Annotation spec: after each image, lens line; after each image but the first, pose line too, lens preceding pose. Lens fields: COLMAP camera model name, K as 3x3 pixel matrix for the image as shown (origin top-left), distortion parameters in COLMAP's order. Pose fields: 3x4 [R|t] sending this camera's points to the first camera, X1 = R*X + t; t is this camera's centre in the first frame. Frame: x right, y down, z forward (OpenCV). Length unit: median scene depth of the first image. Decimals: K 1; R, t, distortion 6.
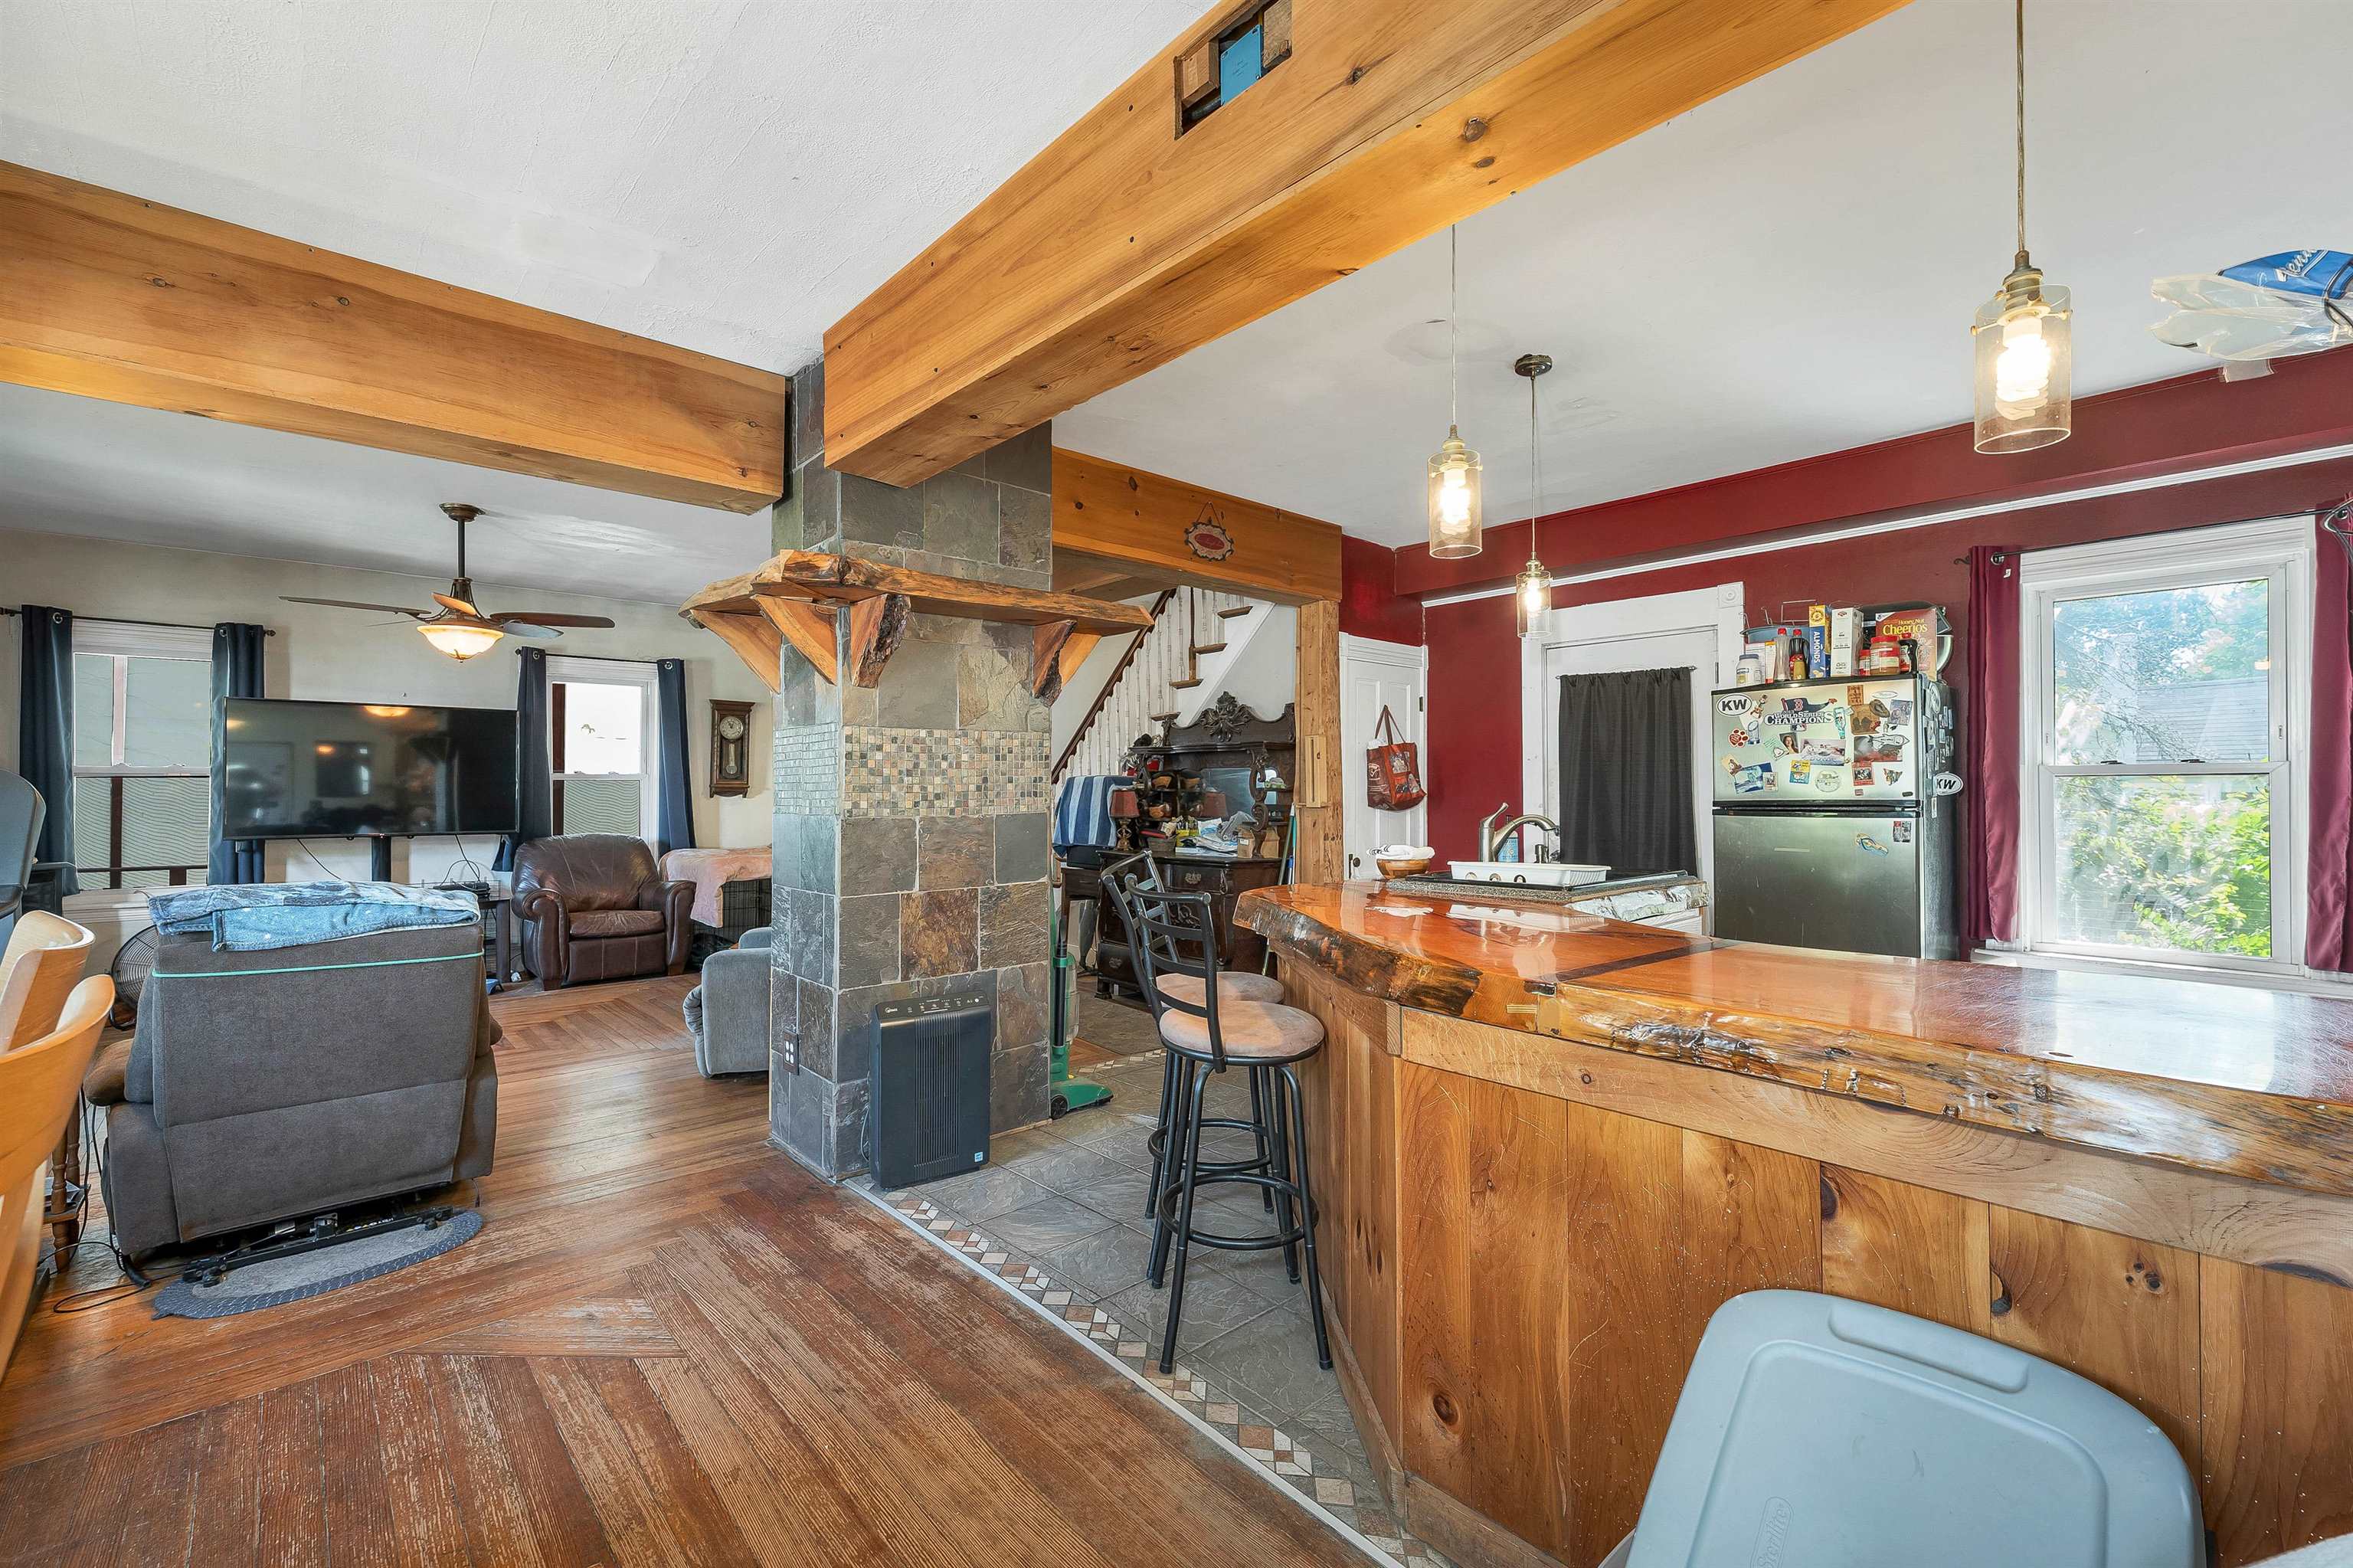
lens RADIAL K [[997.1, 0, 1176.5], [0, 997.1, 784.0], [0, 0, 1]] dist [0.000510, 0.000061]
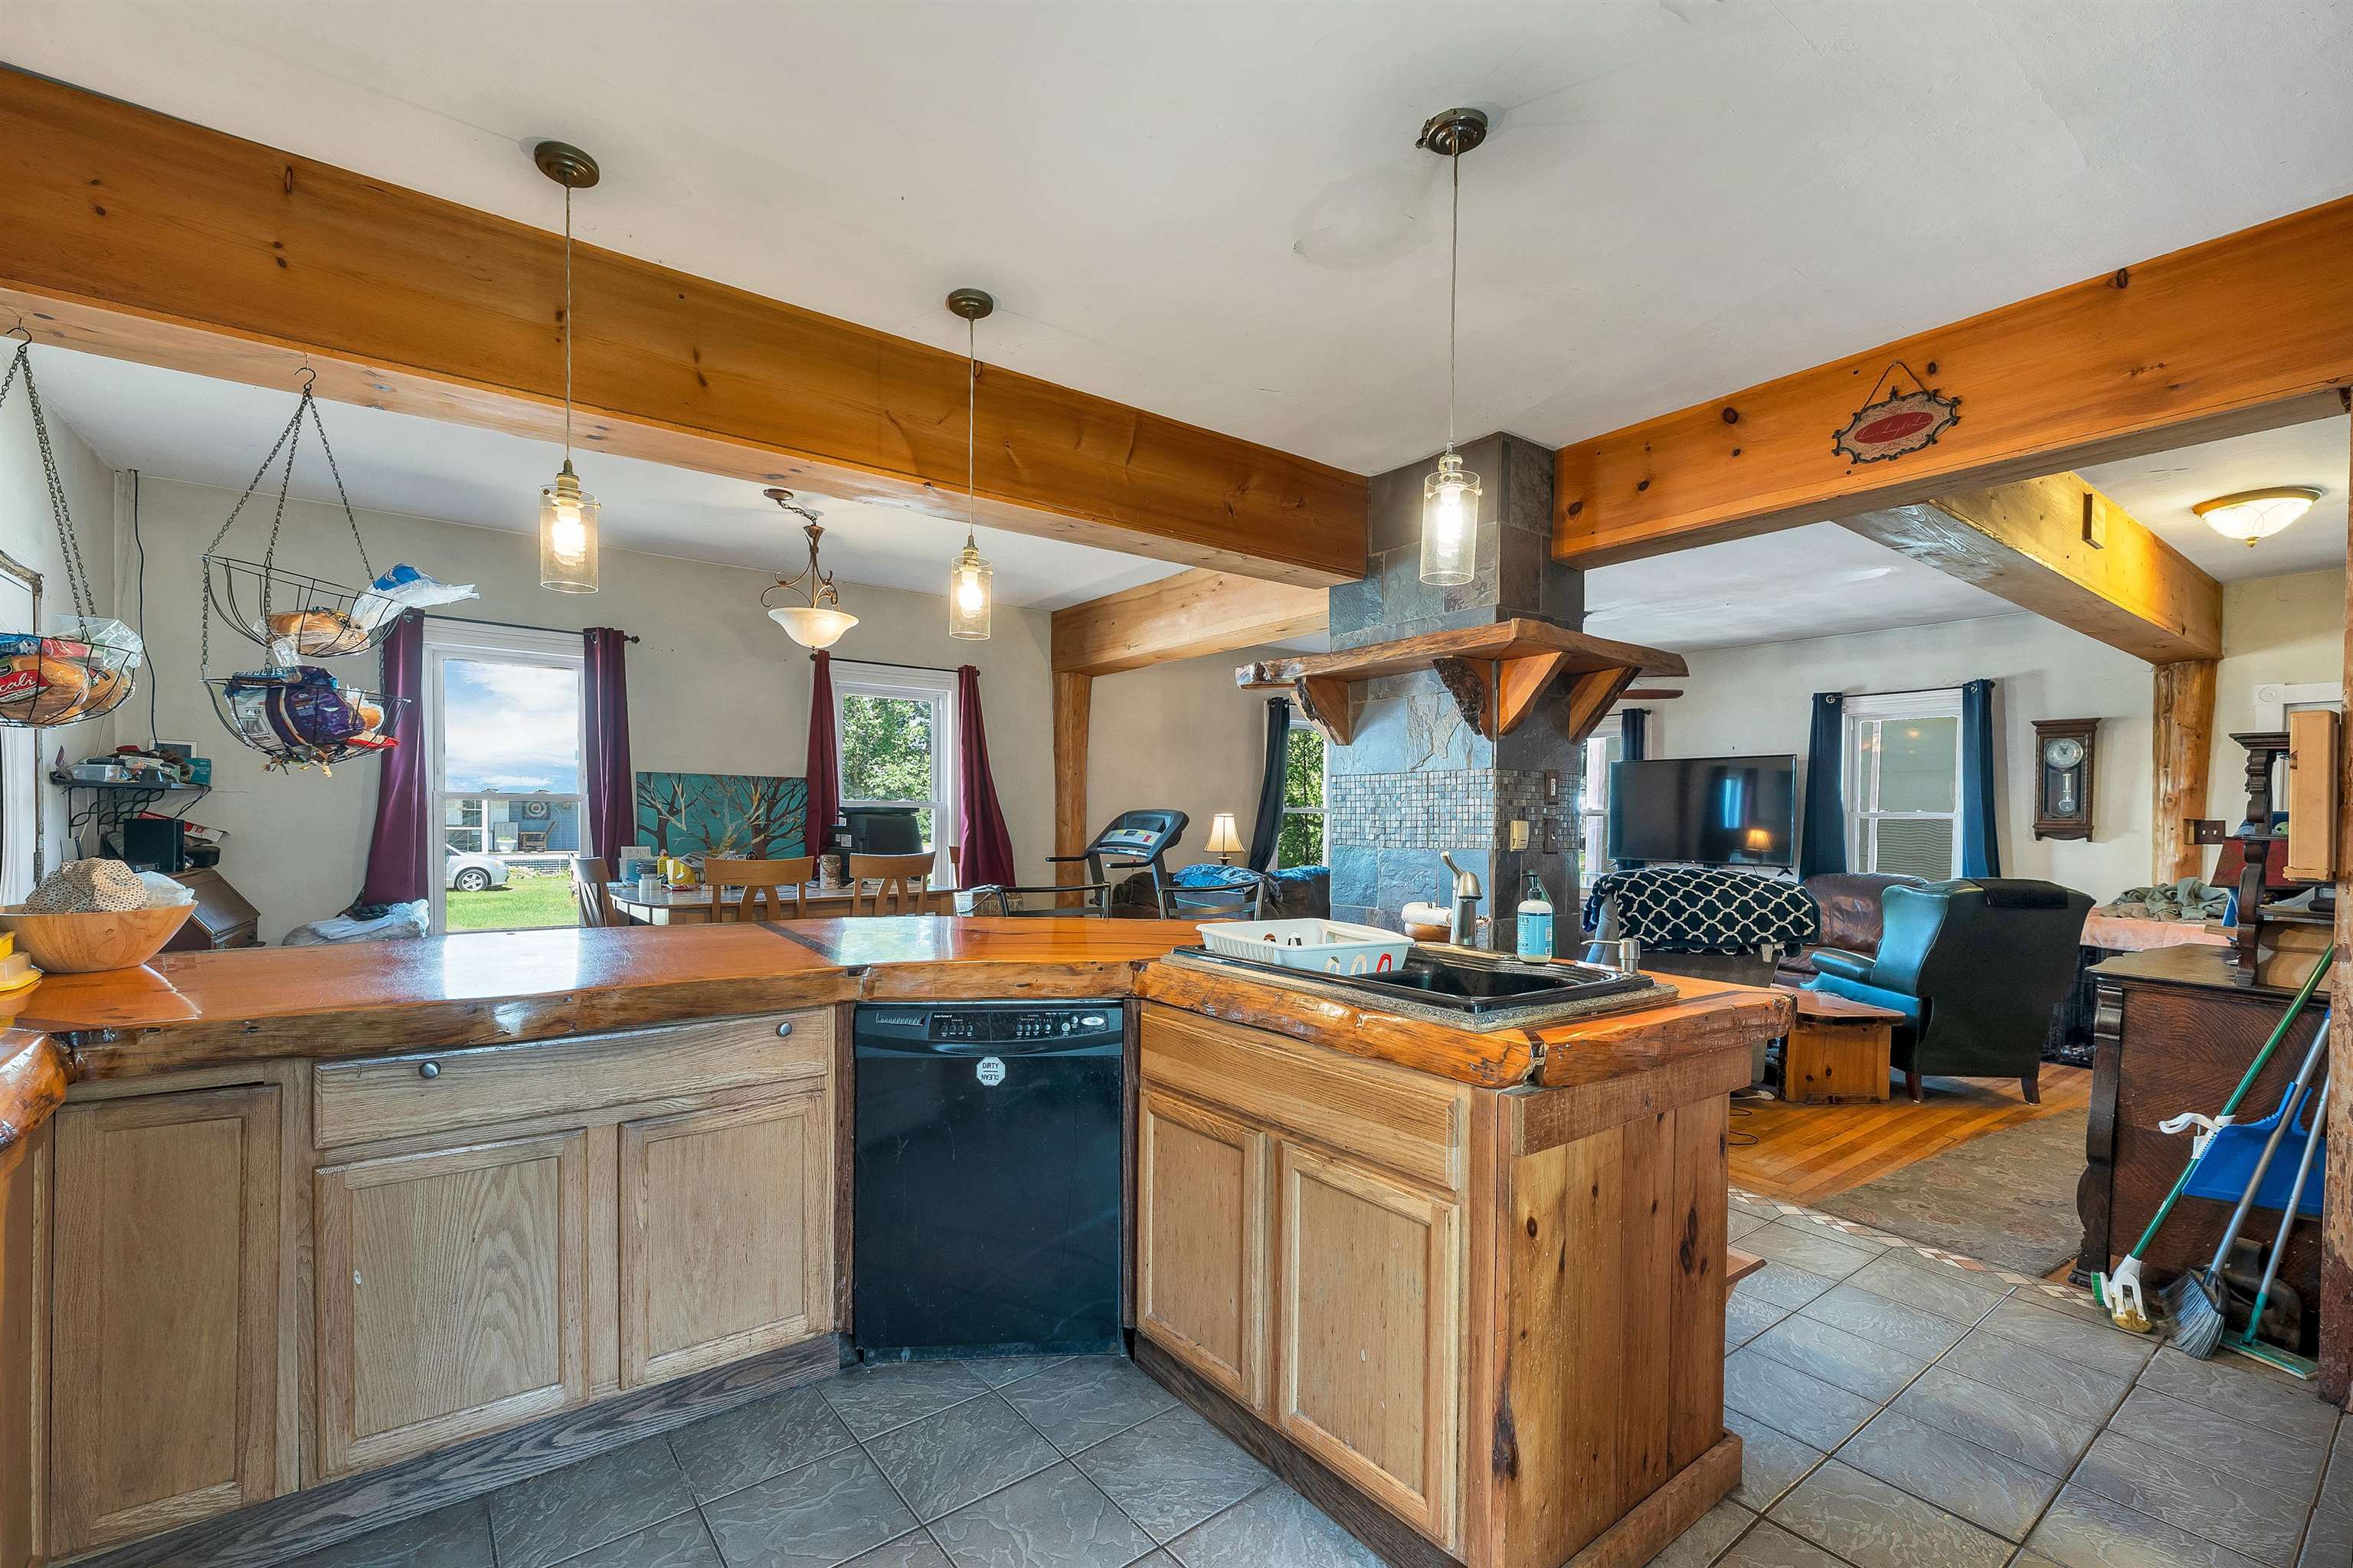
lens RADIAL K [[1005.0, 0, 1179.1], [0, 1005.0, 839.8], [0, 0, 1]] dist [0.002437, 0.000340]
pose [[-0.095535, 0.020450, -0.995216, 0.832113], [-0.005880, 0.999760, 0.021108, -0.000481], [0.995409, 0.007869, -0.095392, 0.750652]]
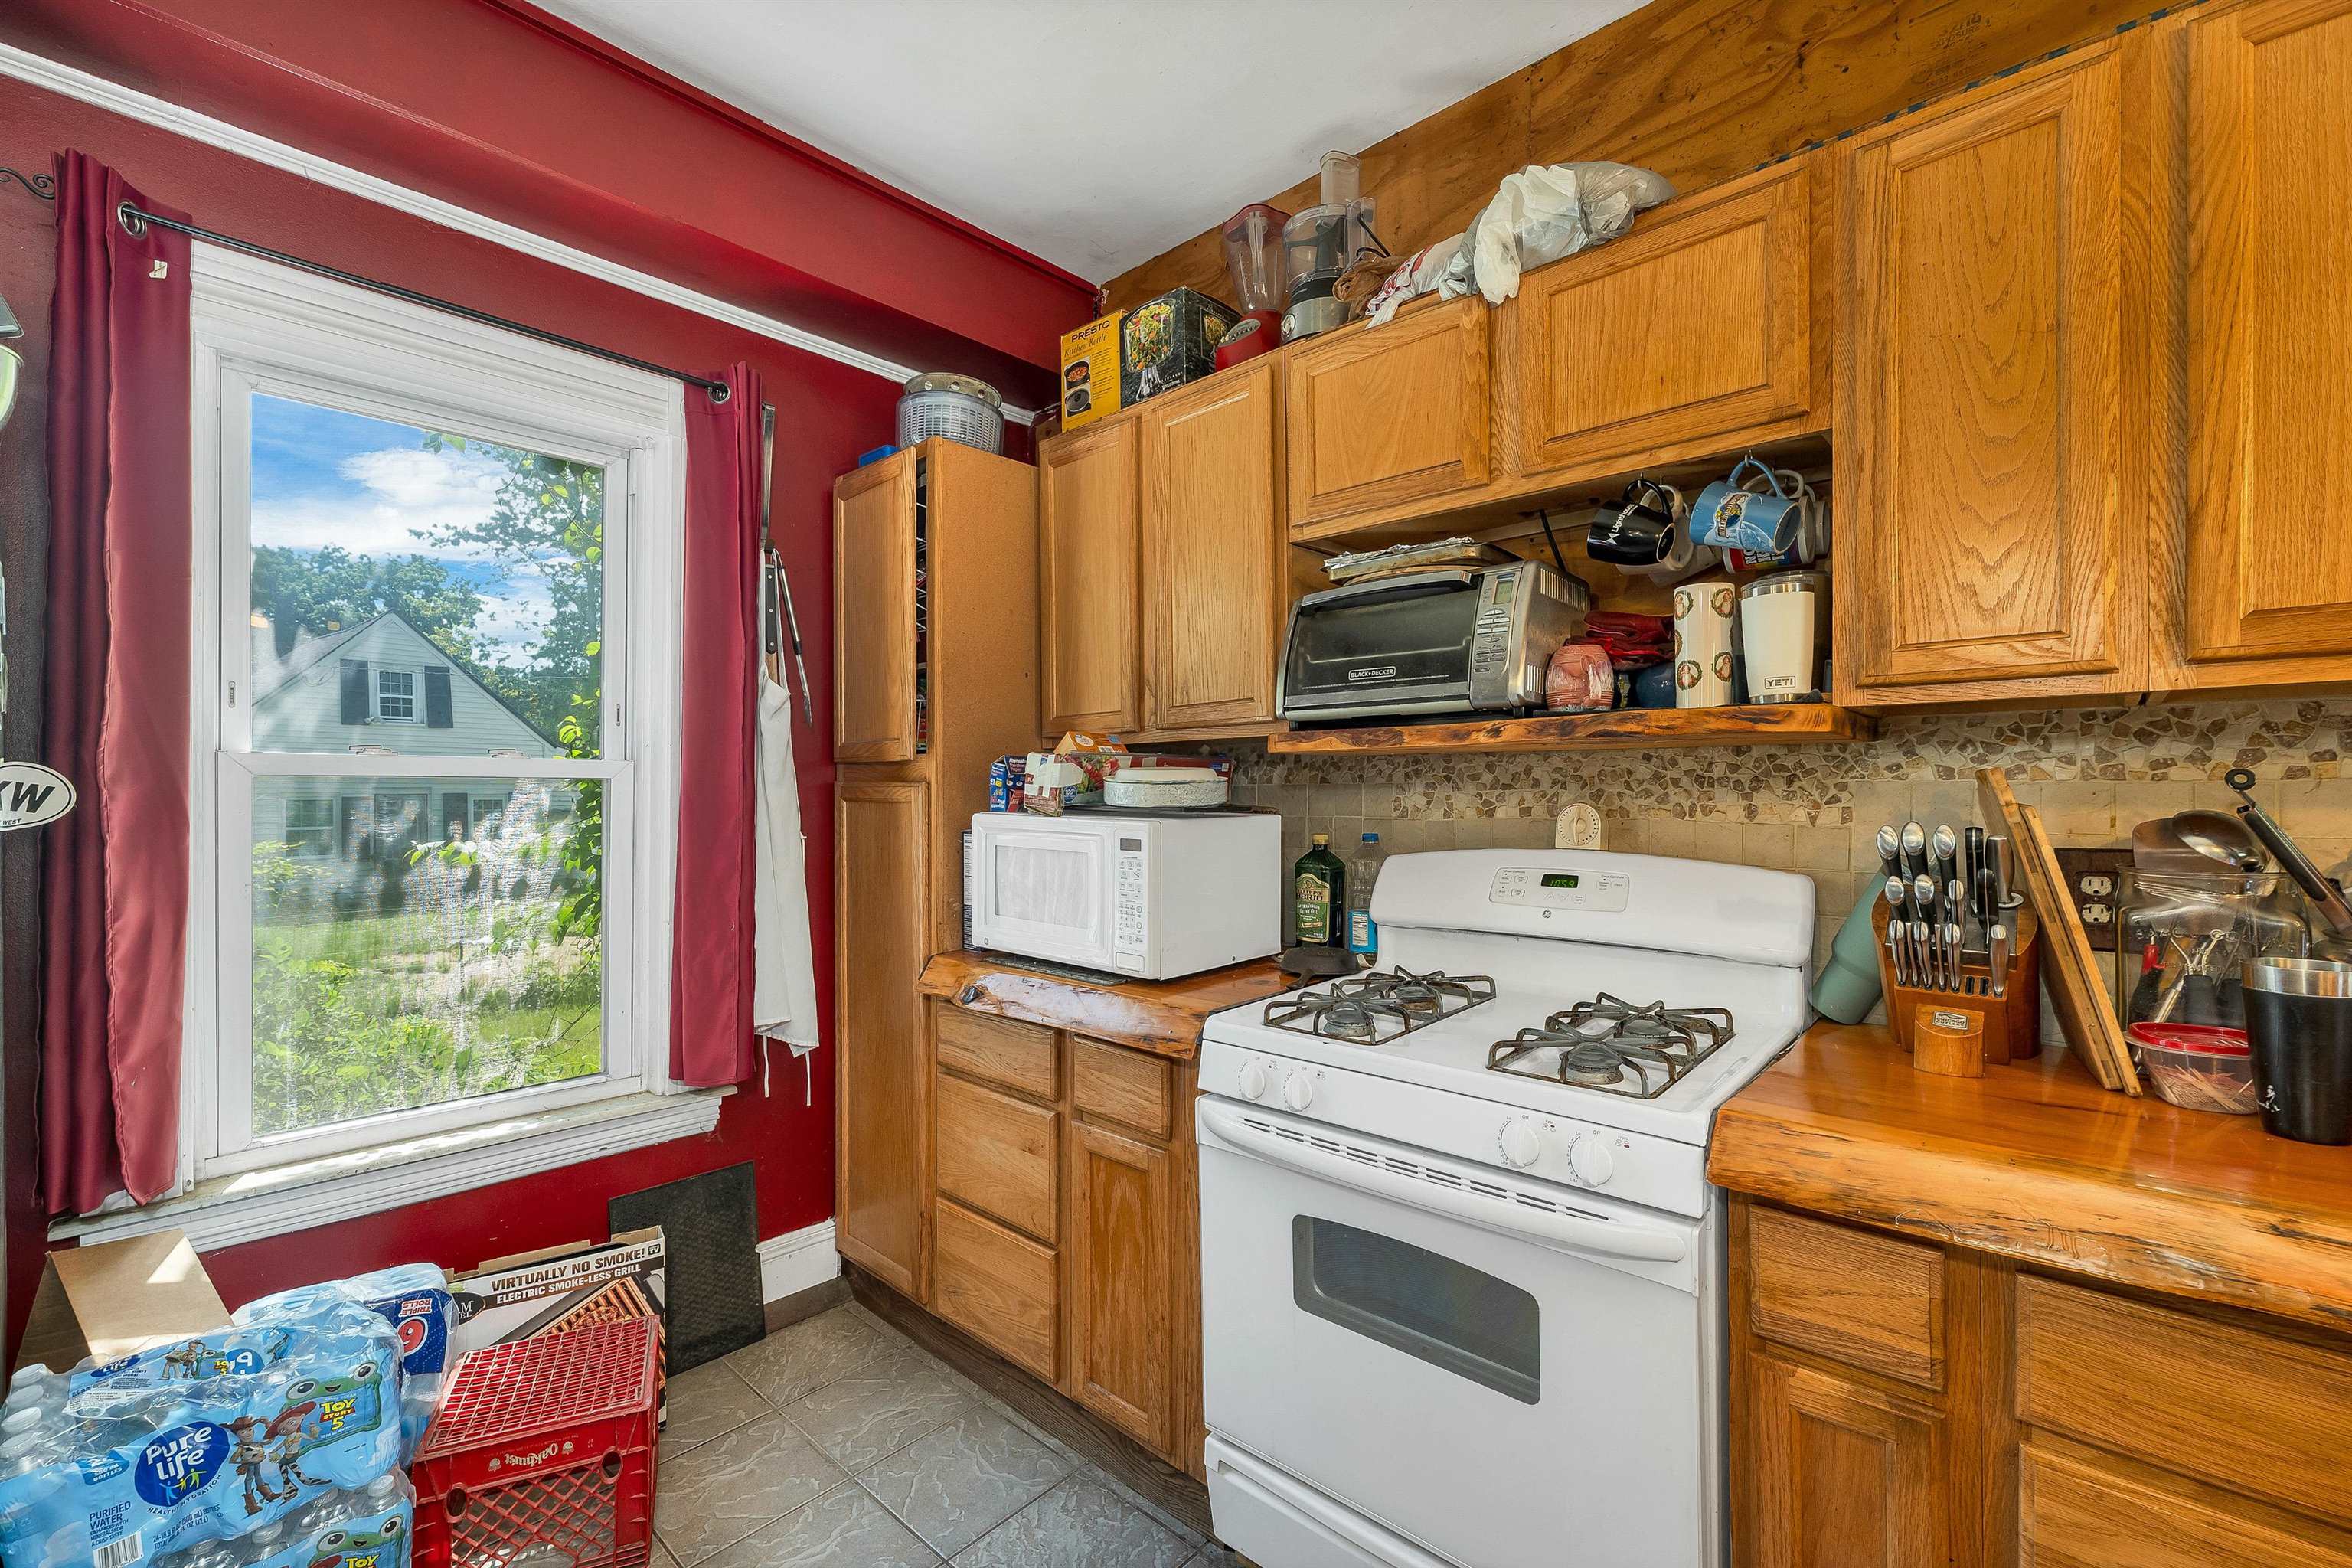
lens RADIAL K [[990.6, 0, 1173.8], [0, 990.6, 793.6], [0, 0, 1]] dist [0.002315, 0.000241]
pose [[-0.081083, -0.000785, 0.996707, 0.405047], [-0.007713, 0.999970, 0.000160, -0.003617], [-0.996678, -0.007674, -0.081086, 0.629786]]
